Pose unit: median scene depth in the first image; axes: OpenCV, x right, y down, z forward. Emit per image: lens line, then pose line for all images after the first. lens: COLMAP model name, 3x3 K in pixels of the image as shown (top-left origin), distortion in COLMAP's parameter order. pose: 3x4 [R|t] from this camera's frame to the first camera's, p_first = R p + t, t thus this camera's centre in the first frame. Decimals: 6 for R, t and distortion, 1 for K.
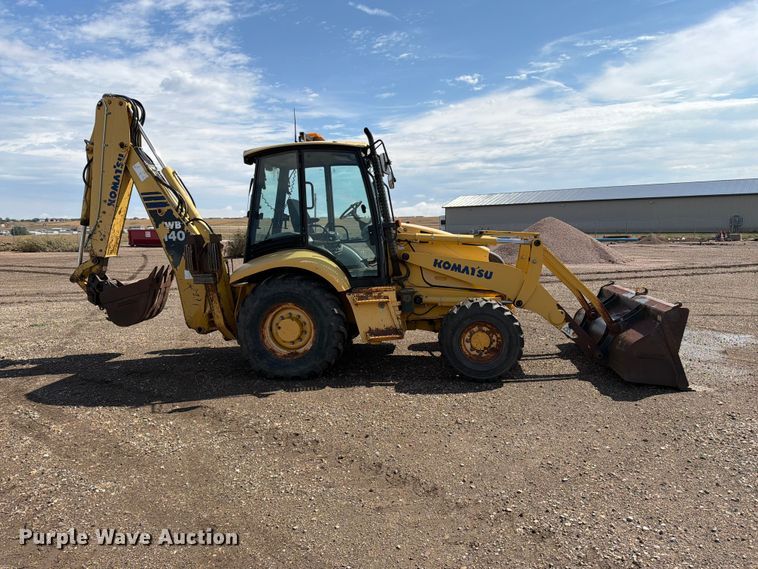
lens RADIAL K [[528.7, 0, 386.3], [0, 528.7, 283.7], [0, 0, 1]] dist [0.057373, -0.087412]
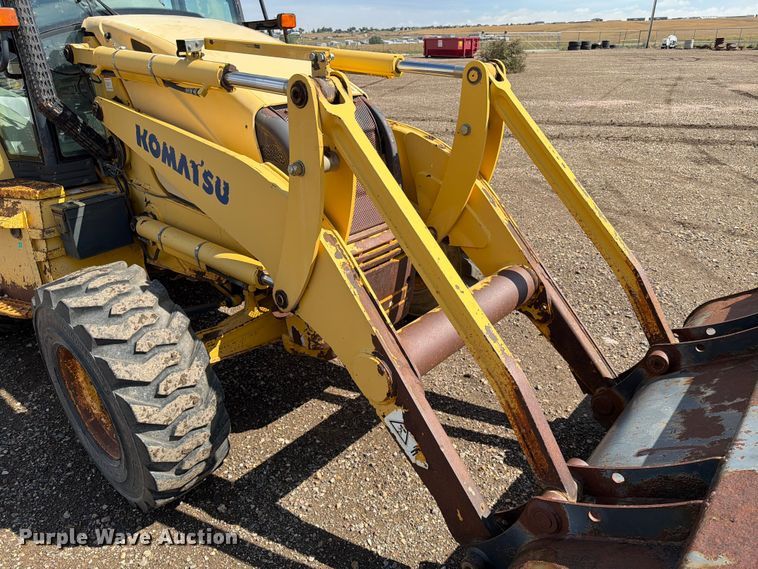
lens RADIAL K [[526.4, 0, 382.8], [0, 526.4, 285.0], [0, 0, 1]] dist [0.060039, -0.089890]
pose [[0.824556, 0.230812, -0.516560, 0.401579], [-0.047579, 0.938057, 0.343199, -0.068810], [0.563777, -0.258410, 0.784462, 0.706186]]
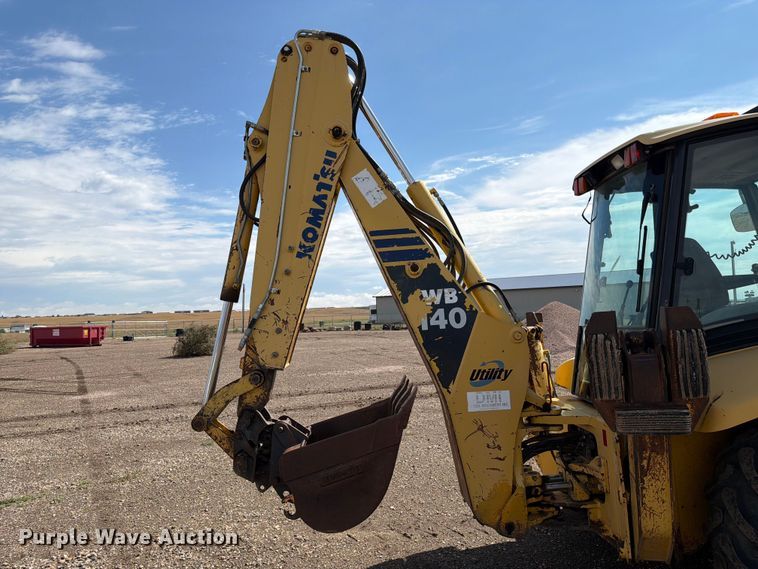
lens RADIAL K [[522.7, 0, 379.0], [0, 522.7, 284.5], [0, 0, 1]] dist [0.143484, -0.217146]
pose [[0.989997, -0.011625, 0.140605, -0.521237], [0.035360, 0.985237, -0.167507, -0.043743], [-0.136582, 0.170803, 0.975793, 0.549575]]
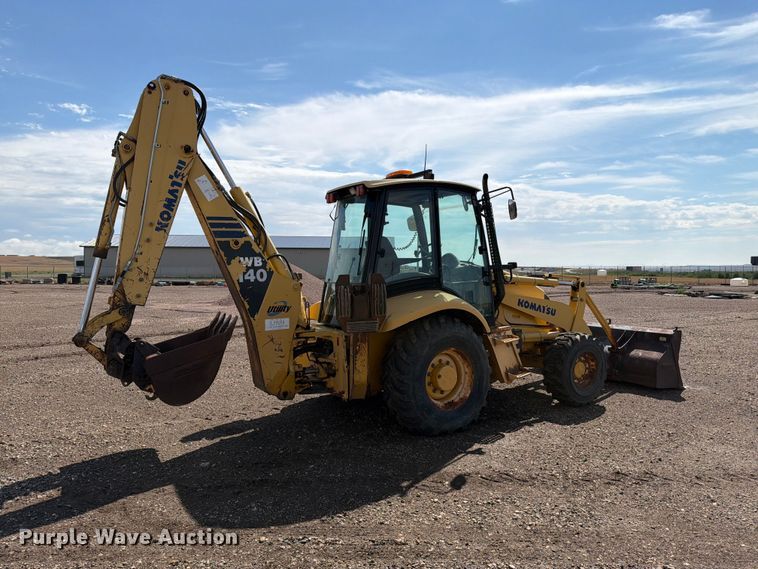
lens RADIAL K [[528.7, 0, 386.3], [0, 528.7, 283.7], [0, 0, 1]] dist [0.057373, -0.087412]
pose [[0.787263, 0.002347, 0.616614, -0.720003], [0.049459, 0.996530, -0.066940, -0.017266], [-0.614631, 0.083197, 0.784415, 0.283786]]
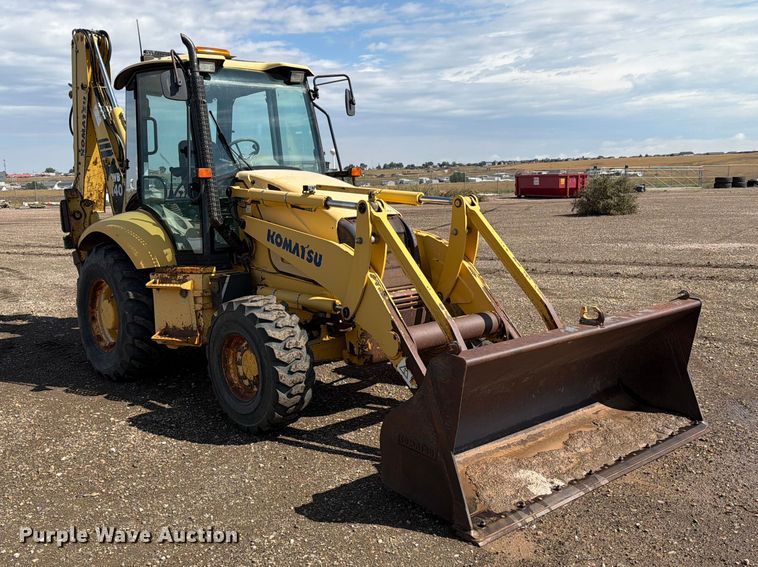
lens RADIAL K [[751.8, 0, 376.1], [0, 751.8, 296.1], [0, 0, 1]] dist [0.131187, -0.227868]
pose [[0.750414, 0.093336, -0.654345, 0.712317], [-0.053615, 0.995313, 0.080486, -0.042050], [0.658790, -0.025315, 0.751901, 0.364262]]
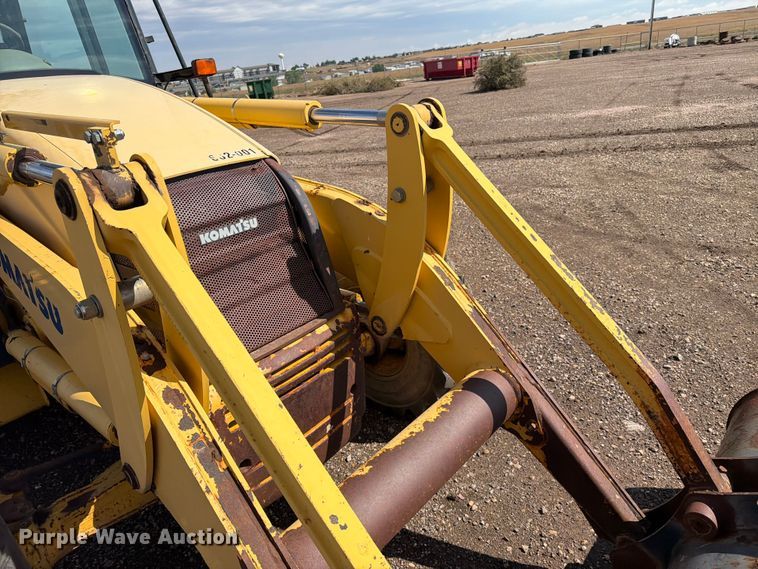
lens RADIAL K [[528.7, 0, 386.3], [0, 528.7, 283.7], [0, 0, 1]] dist [0.057373, -0.087412]
pose [[0.820877, 0.137769, -0.554239, 0.387292], [0.042558, 0.953013, 0.299926, -0.082529], [0.569518, -0.269789, 0.776443, 0.811616]]
